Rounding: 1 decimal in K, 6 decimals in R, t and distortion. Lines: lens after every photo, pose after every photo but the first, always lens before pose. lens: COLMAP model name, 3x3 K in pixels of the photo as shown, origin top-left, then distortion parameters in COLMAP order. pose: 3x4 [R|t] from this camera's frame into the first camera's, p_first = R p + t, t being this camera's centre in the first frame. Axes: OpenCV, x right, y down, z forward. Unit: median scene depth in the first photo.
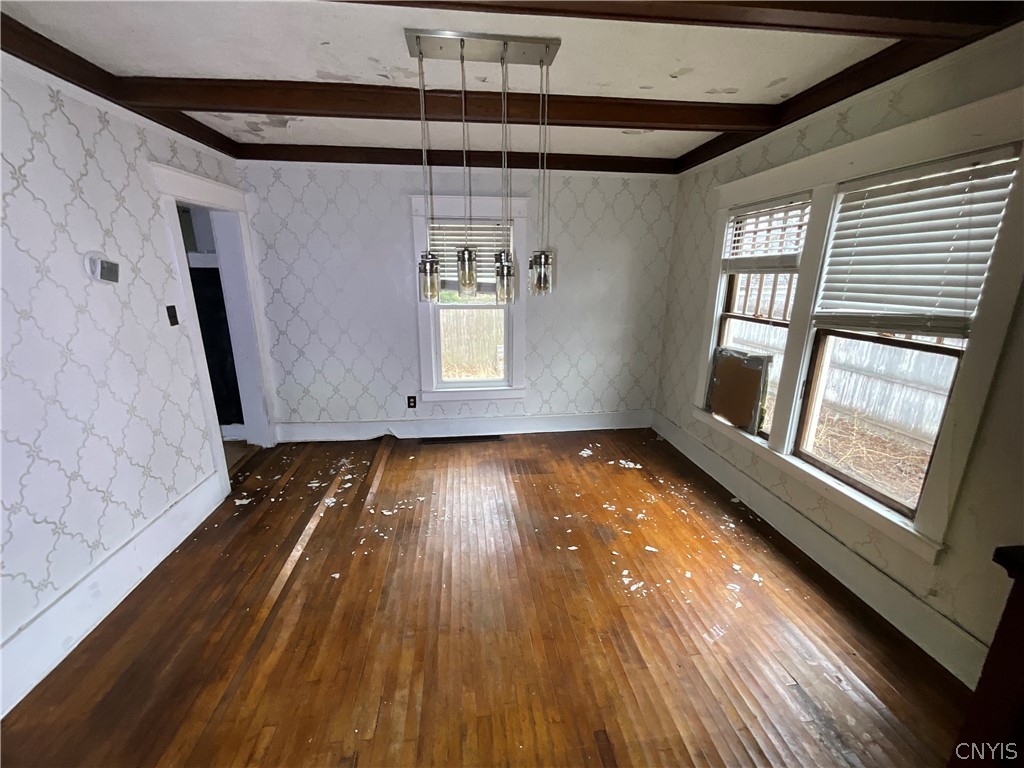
lens RADIAL K [[414.8, 0, 510.9], [0, 414.8, 386.2], [0, 0, 1]] dist [-0.009363, 0.004917]
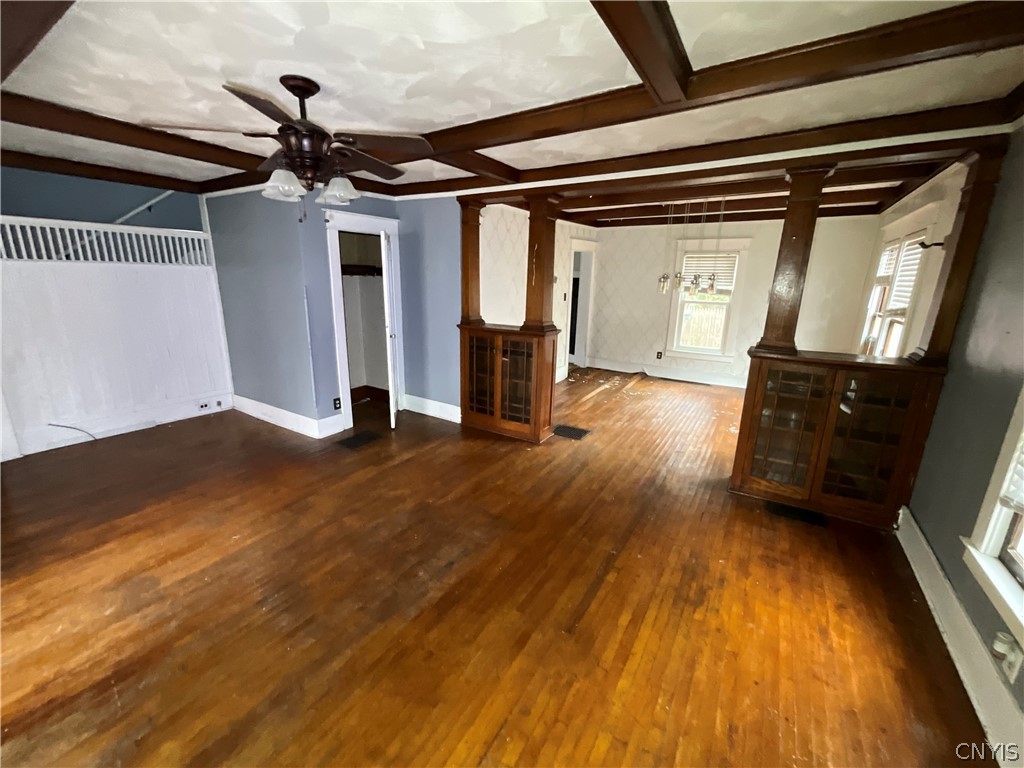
lens RADIAL K [[414.8, 0, 510.9], [0, 414.8, 386.2], [0, 0, 1]] dist [-0.009363, 0.004917]
pose [[0.775371, 0.170572, -0.608033, 0.572434], [-0.181212, 0.982436, 0.044519, 0.320226], [0.604947, 0.075664, 0.792662, -1.195176]]
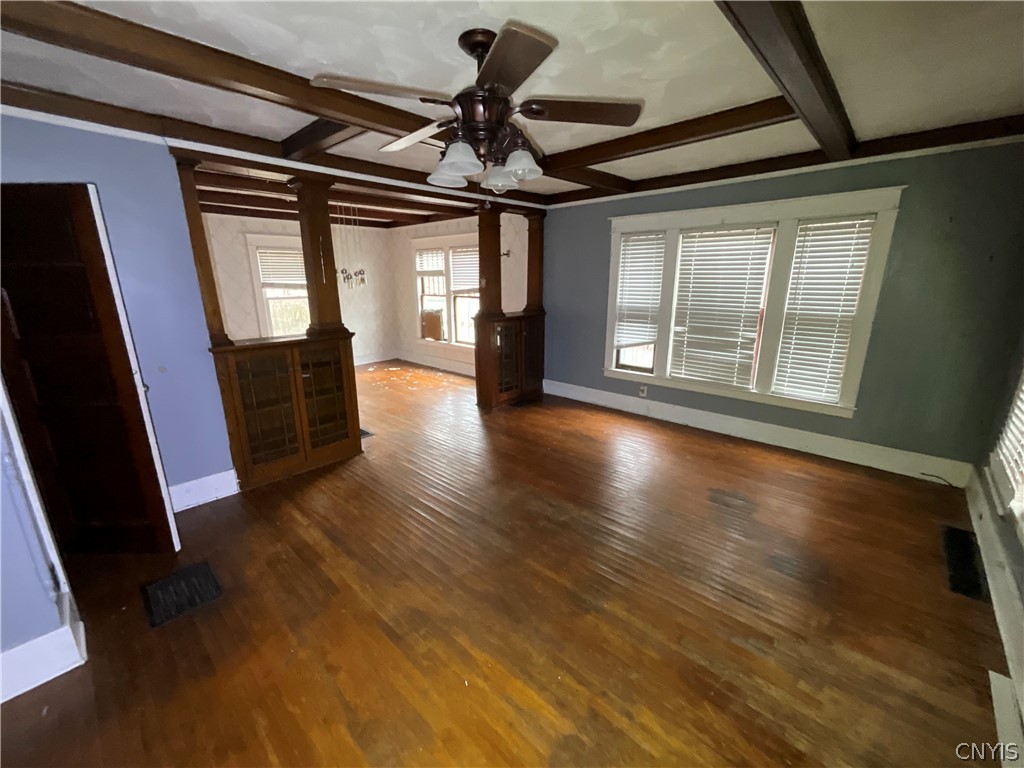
lens RADIAL K [[414.8, 0, 510.9], [0, 414.8, 386.2], [0, 0, 1]] dist [-0.009363, 0.004917]
pose [[0.761233, -0.173478, 0.624844, -0.815010], [0.179533, 0.982269, 0.053991, 0.372581], [-0.623131, 0.071081, 0.778880, -1.363829]]
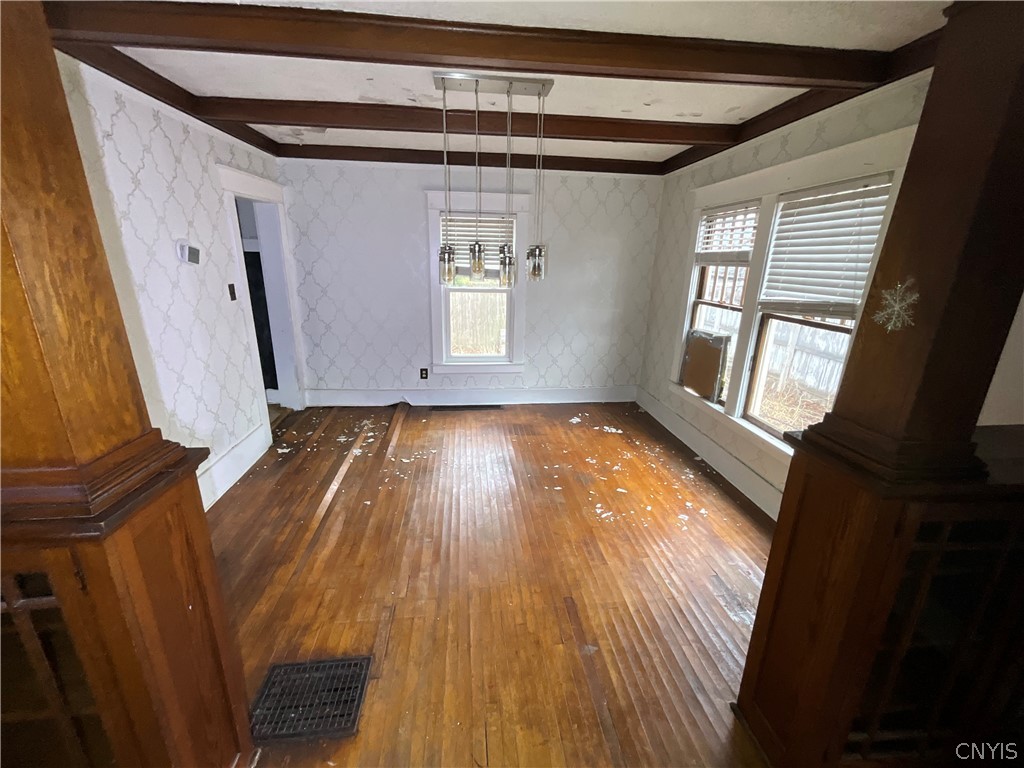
lens RADIAL K [[414.8, 0, 510.9], [0, 414.8, 386.2], [0, 0, 1]] dist [-0.009363, 0.004917]
pose [[0.999770, 0.020869, -0.004858, 0.009070], [-0.020705, 0.999286, 0.031617, 0.050191], [0.005514, -0.031509, 0.999488, -0.216940]]
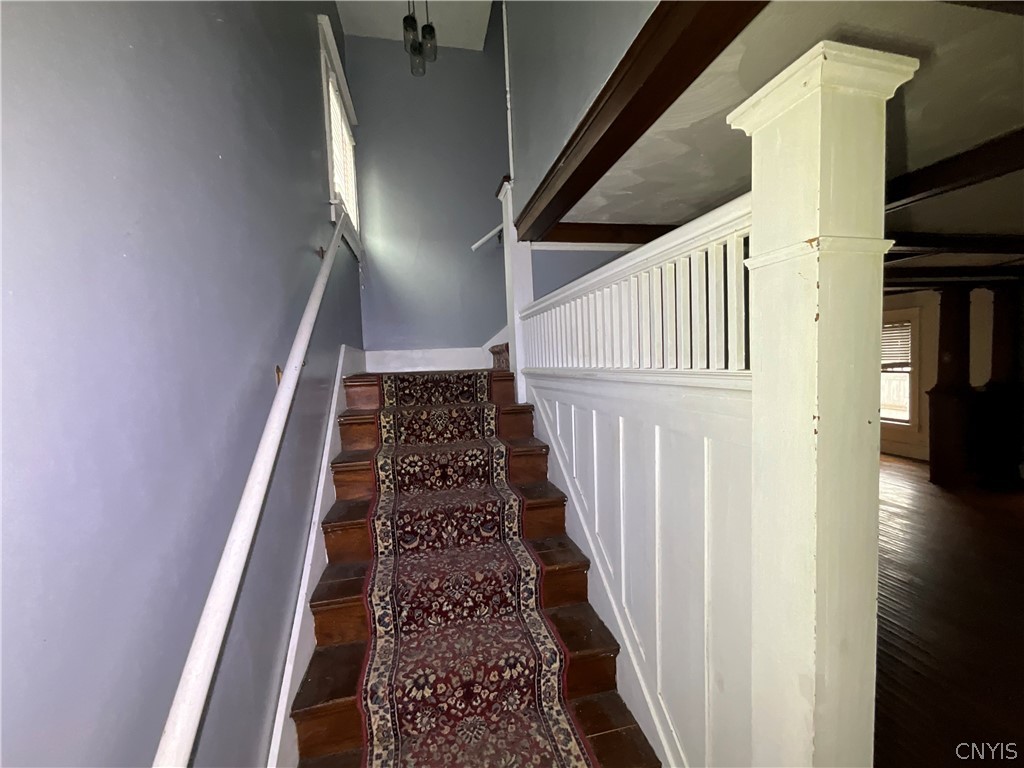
lens RADIAL K [[414.8, 0, 510.9], [0, 414.8, 386.2], [0, 0, 1]] dist [-0.009363, 0.004917]
pose [[0.994279, -0.057404, 0.090082, -1.857255], [0.074559, 0.976862, -0.200455, 0.347958], [-0.076490, 0.206025, 0.975553, -1.533278]]
